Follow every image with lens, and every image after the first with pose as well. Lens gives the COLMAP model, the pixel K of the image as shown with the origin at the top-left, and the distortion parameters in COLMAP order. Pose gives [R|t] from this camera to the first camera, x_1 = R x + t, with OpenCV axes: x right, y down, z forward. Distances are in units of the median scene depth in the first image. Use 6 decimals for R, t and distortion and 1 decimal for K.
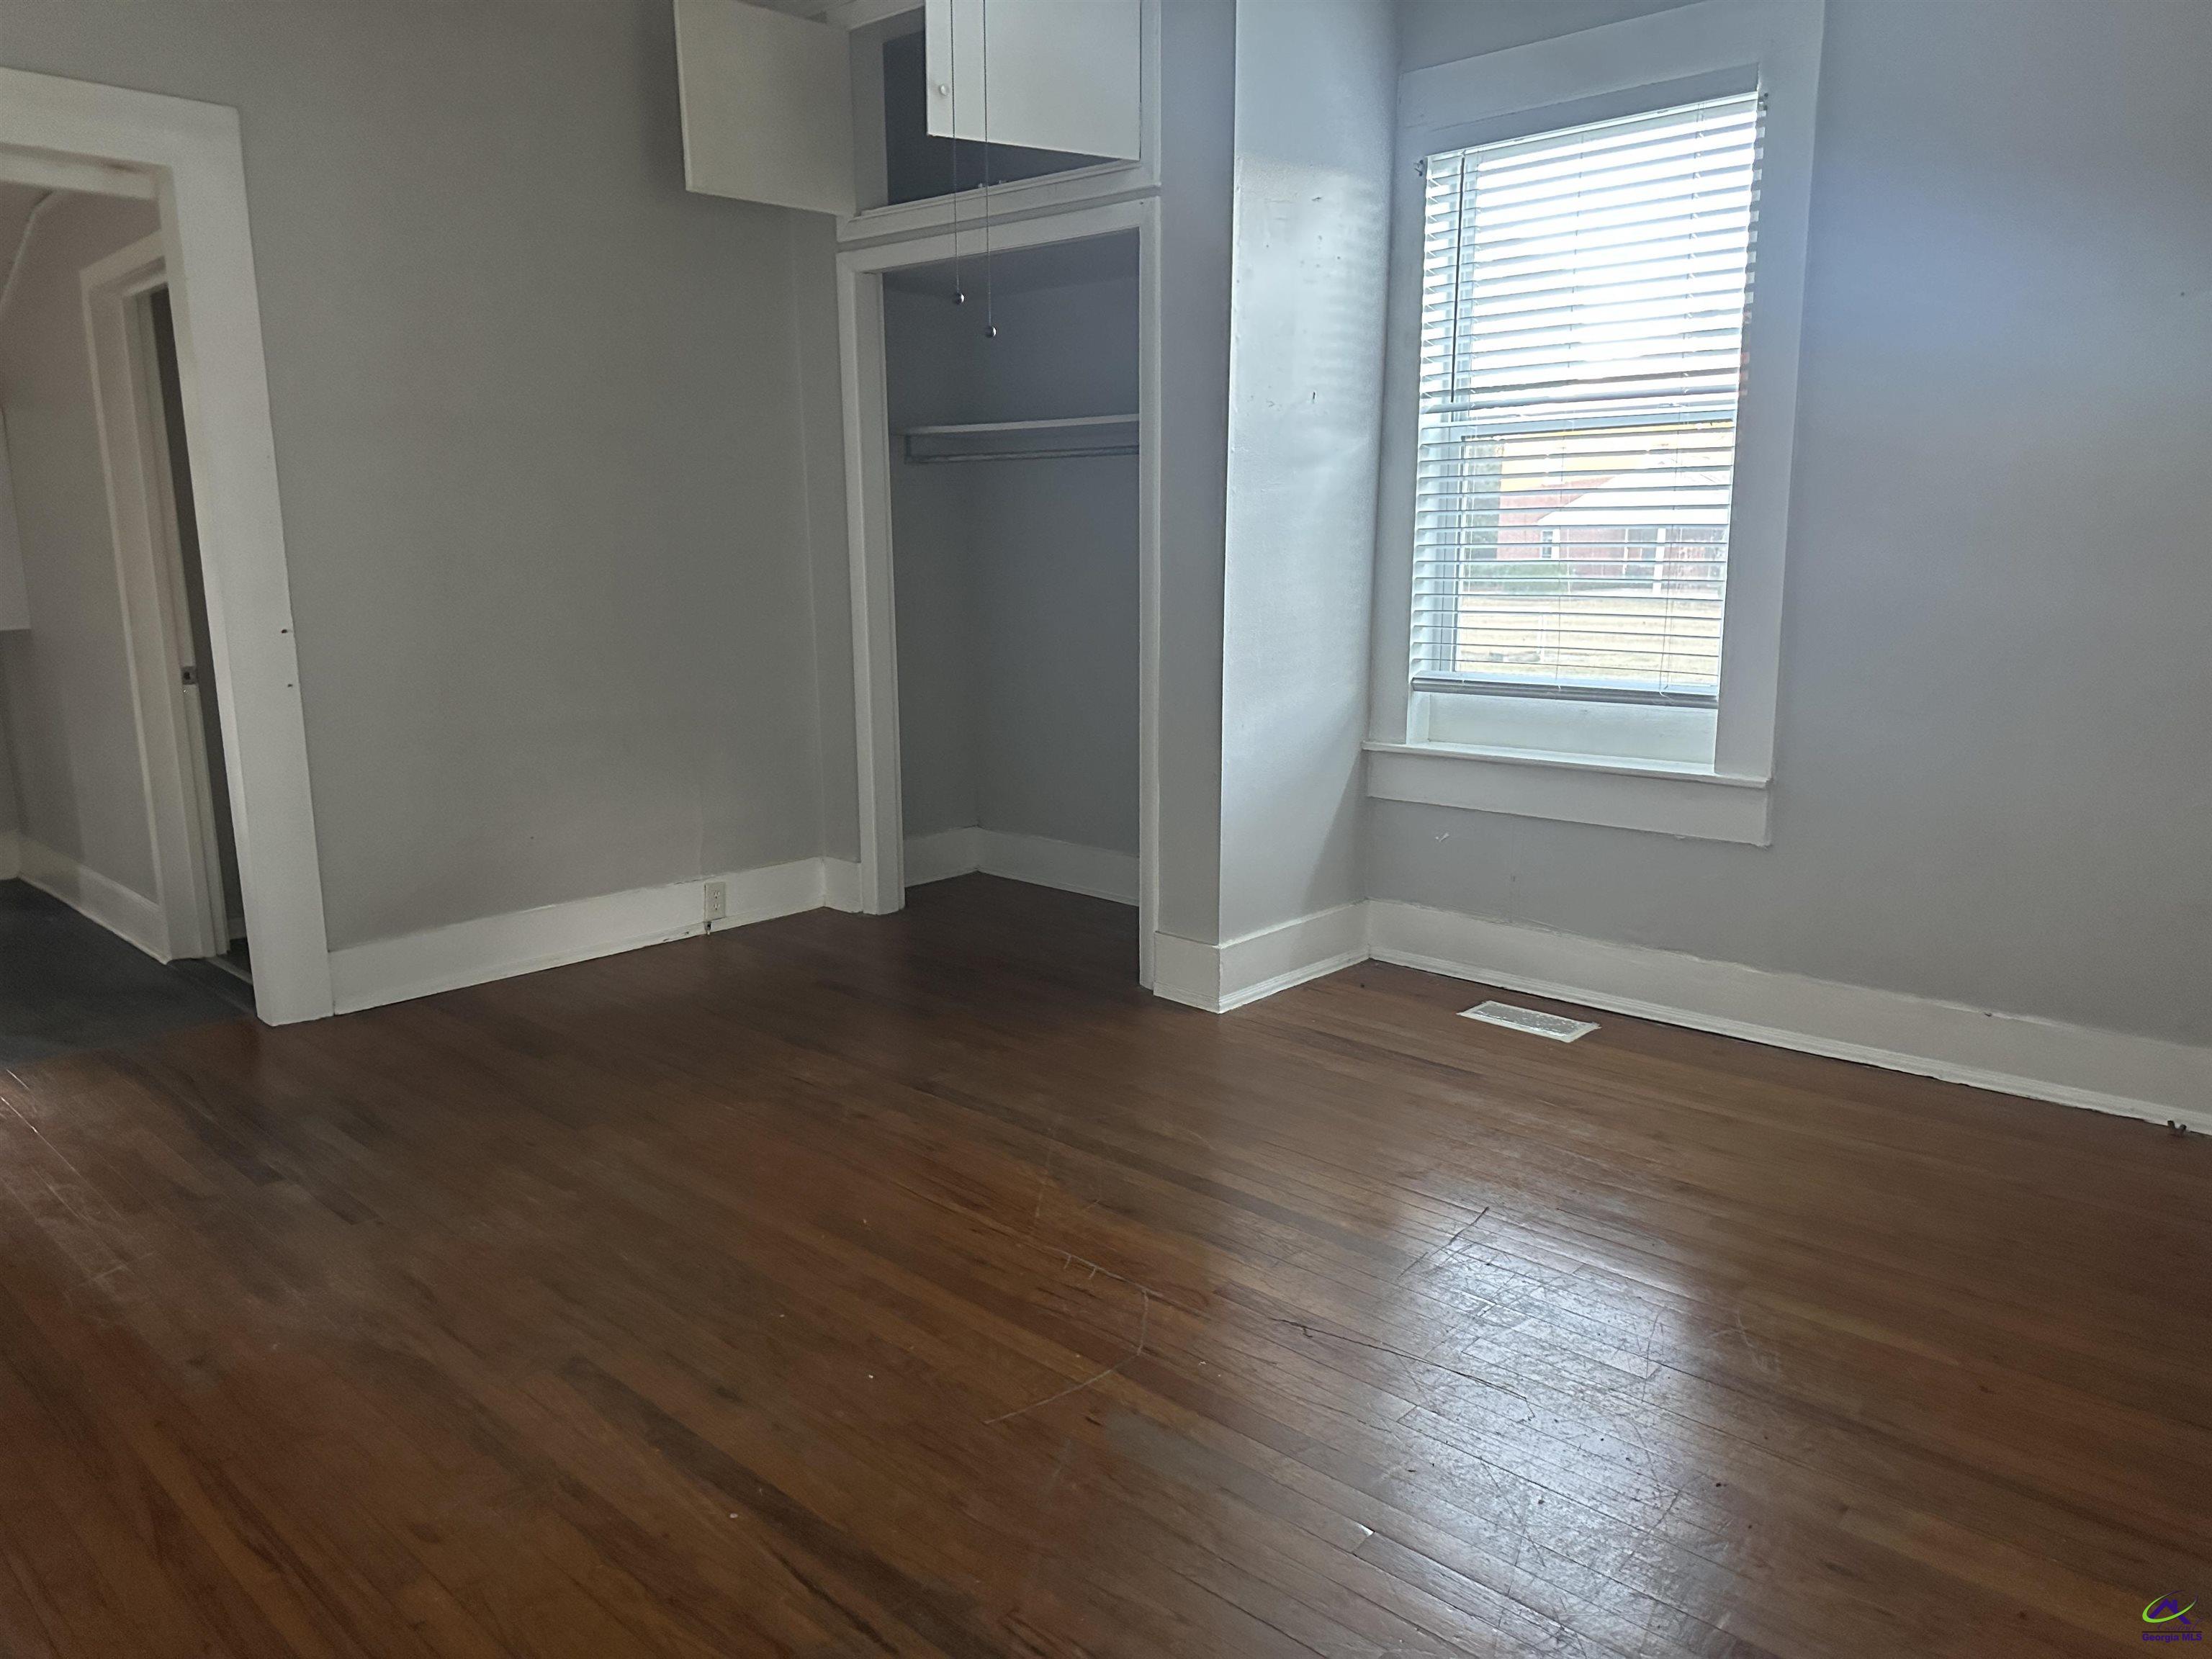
lens RADIAL K [[1558.3, 0, 1105.1], [0, 1558.3, 829.2], [0, 0, 1]] dist [0.046464, -0.009628]
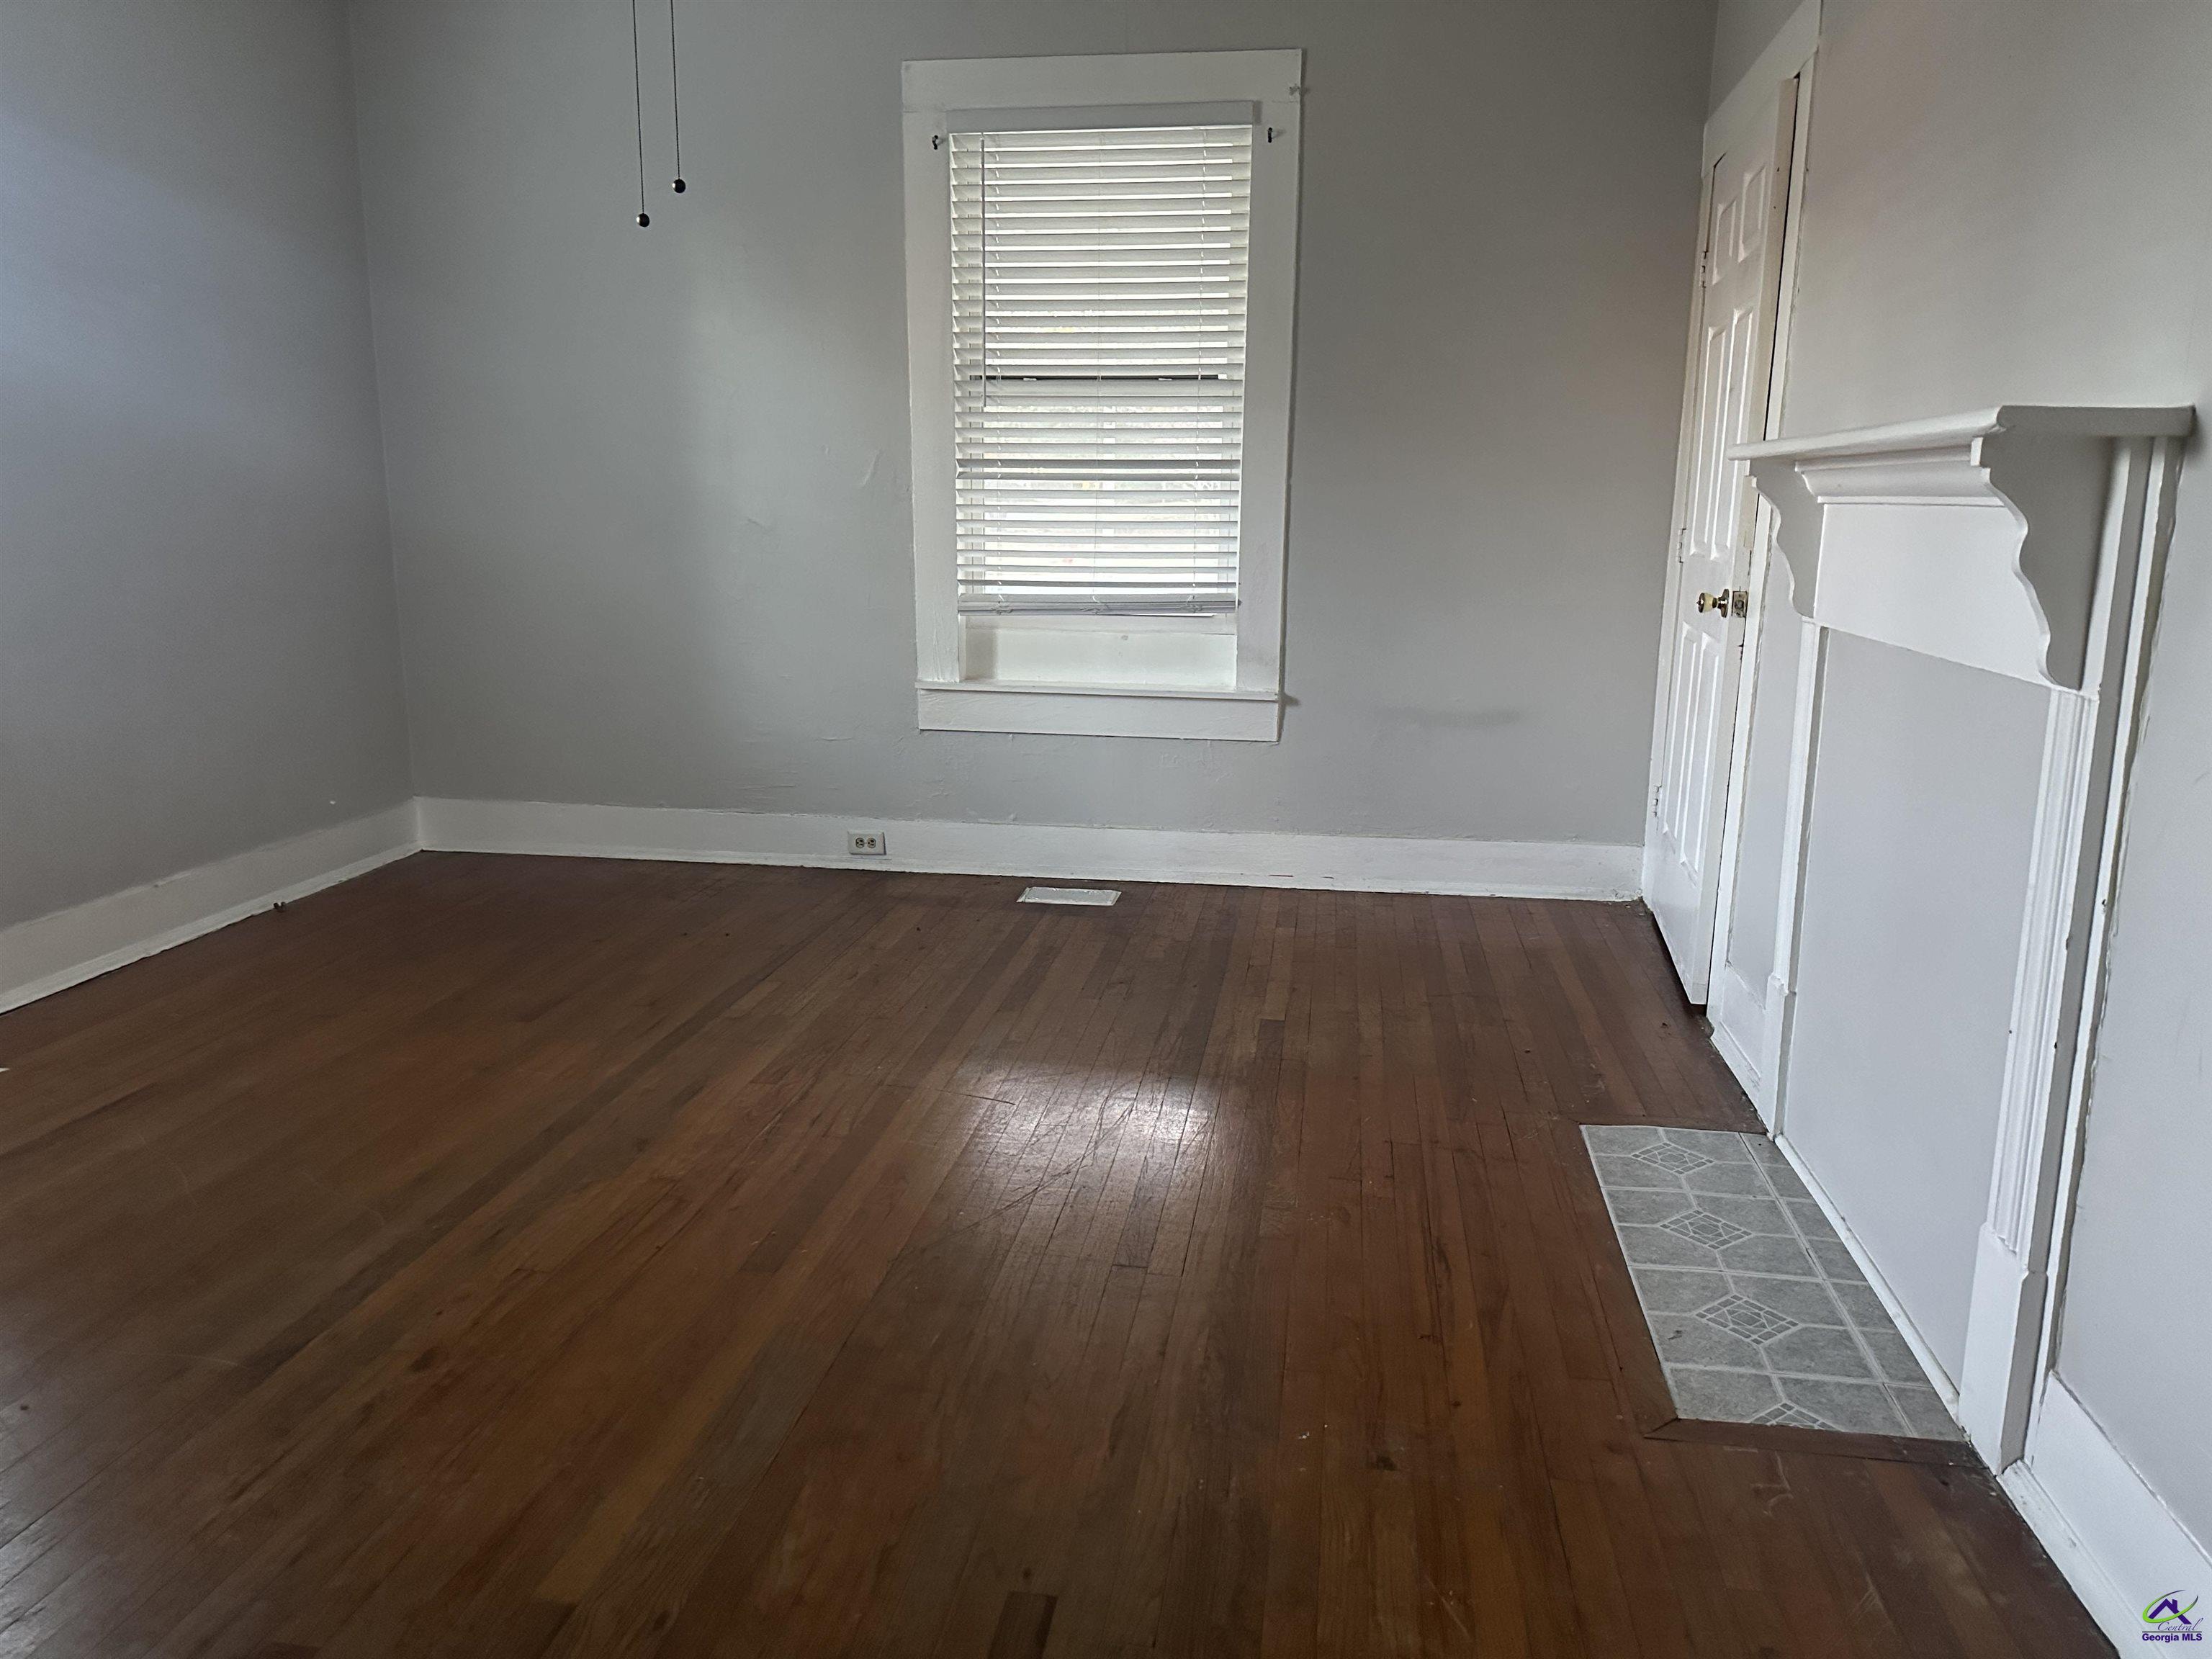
lens RADIAL K [[1558.3, 0, 1106.0], [0, 1558.3, 828.5], [0, 0, 1]] dist [0.046464, -0.009628]
pose [[-0.562541, -0.164138, 0.810313, -0.851893], [0.167544, 0.937127, 0.306140, -0.178706], [-0.809615, 0.307979, -0.499672, 1.112040]]
